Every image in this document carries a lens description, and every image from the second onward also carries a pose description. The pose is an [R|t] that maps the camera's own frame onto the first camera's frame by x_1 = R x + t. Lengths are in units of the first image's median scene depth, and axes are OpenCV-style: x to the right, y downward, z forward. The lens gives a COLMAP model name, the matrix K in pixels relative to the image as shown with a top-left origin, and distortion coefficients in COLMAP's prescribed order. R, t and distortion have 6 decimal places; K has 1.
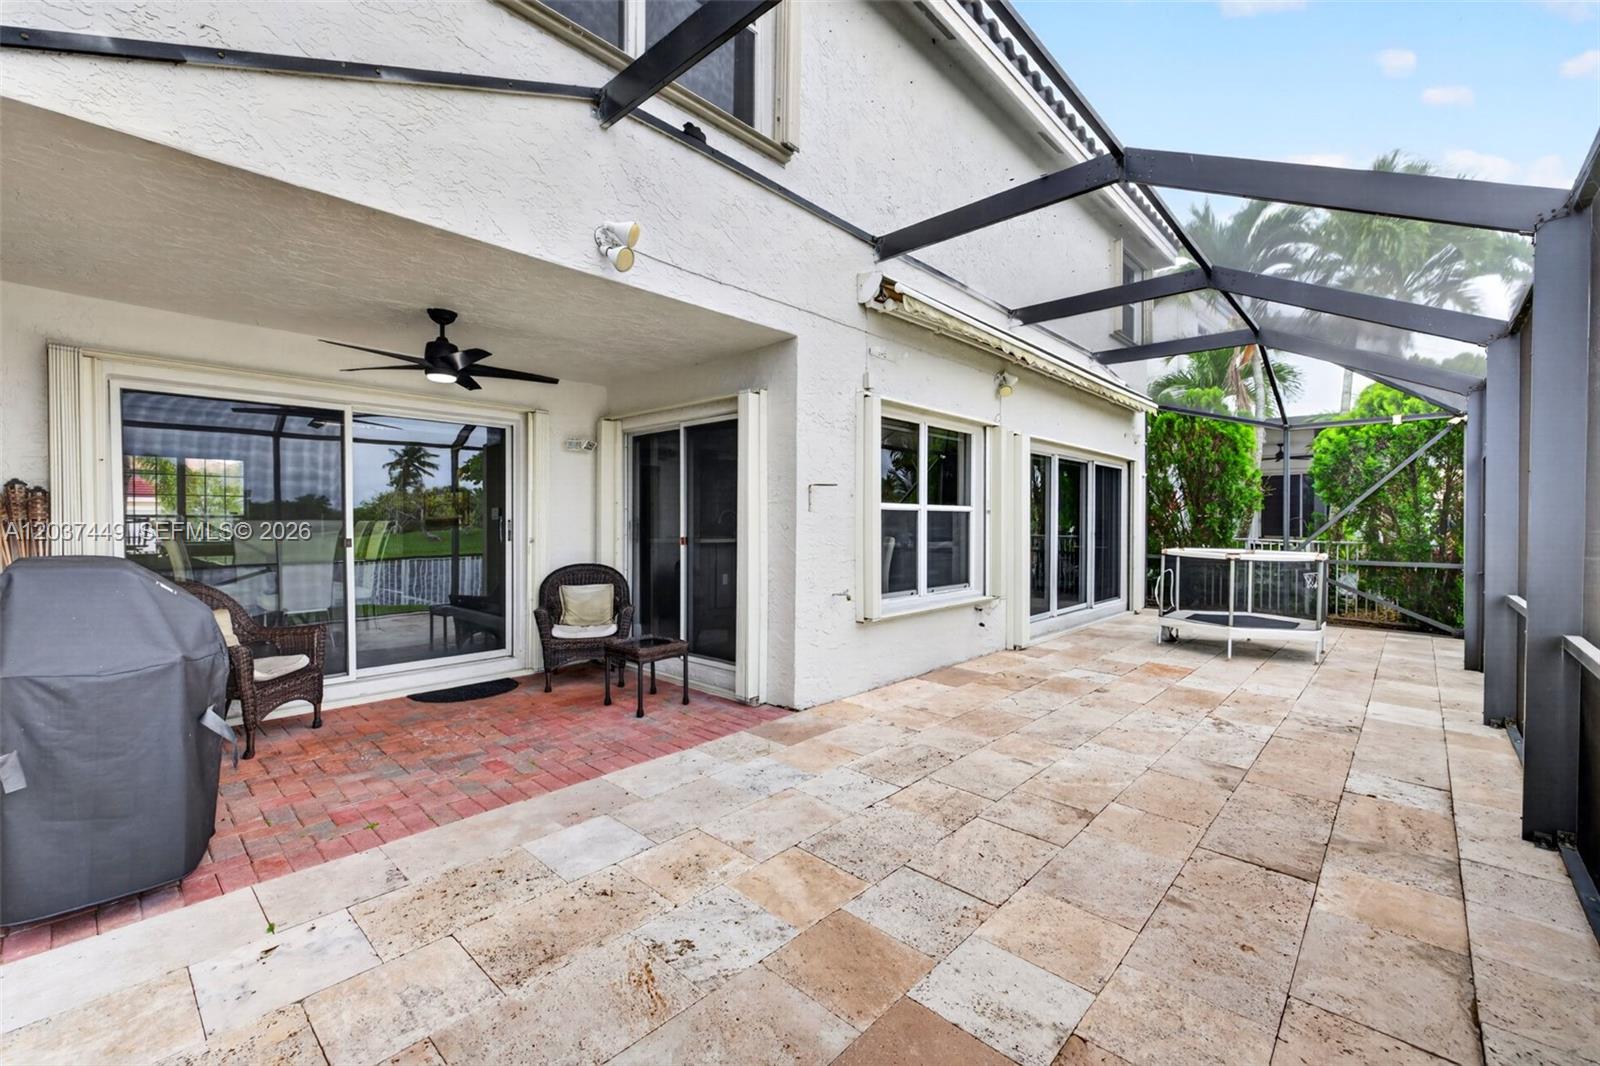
lens RADIAL K [[672.7, 0, 794.5], [0, 672.7, 528.2], [0, 0, 1]] dist [0.007827, -0.001428]
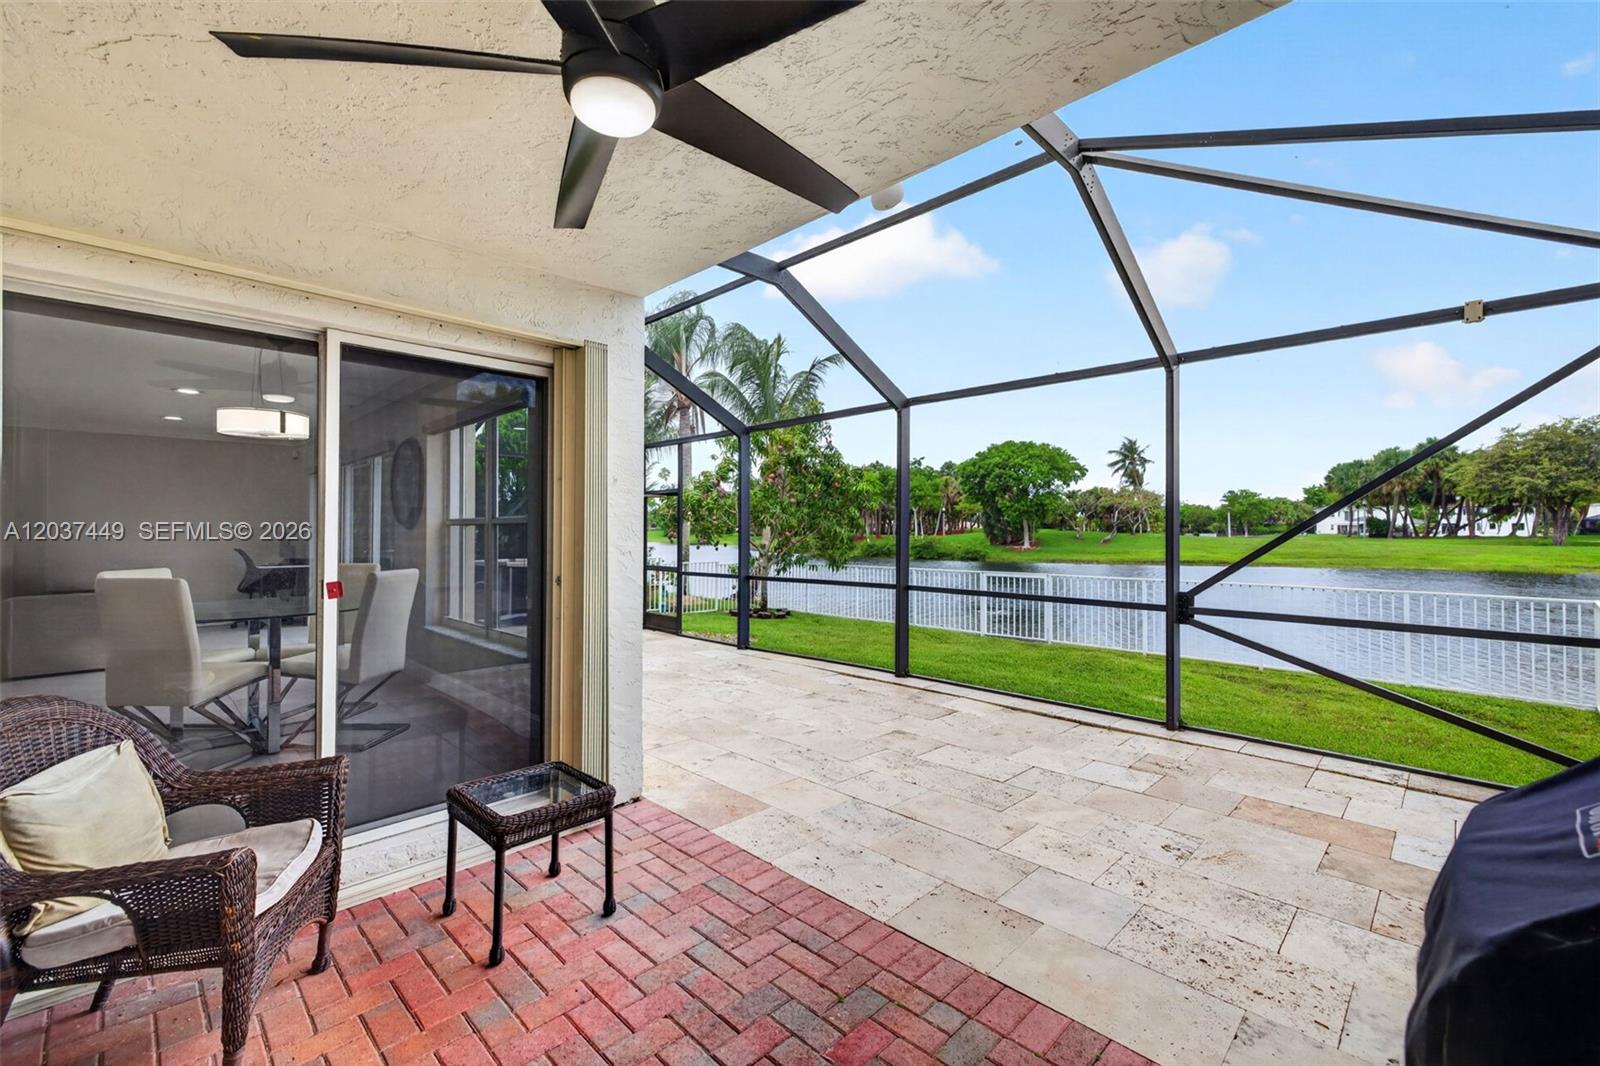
lens RADIAL K [[672.7, 0, 803.7], [0, 672.7, 530.1], [0, 0, 1]] dist [0.007827, -0.001428]
pose [[0.022720, -0.002900, 0.999738, -0.812637], [0.011537, 0.999930, 0.002638, -0.025392], [-0.999675, 0.011474, 0.022752, 0.887759]]
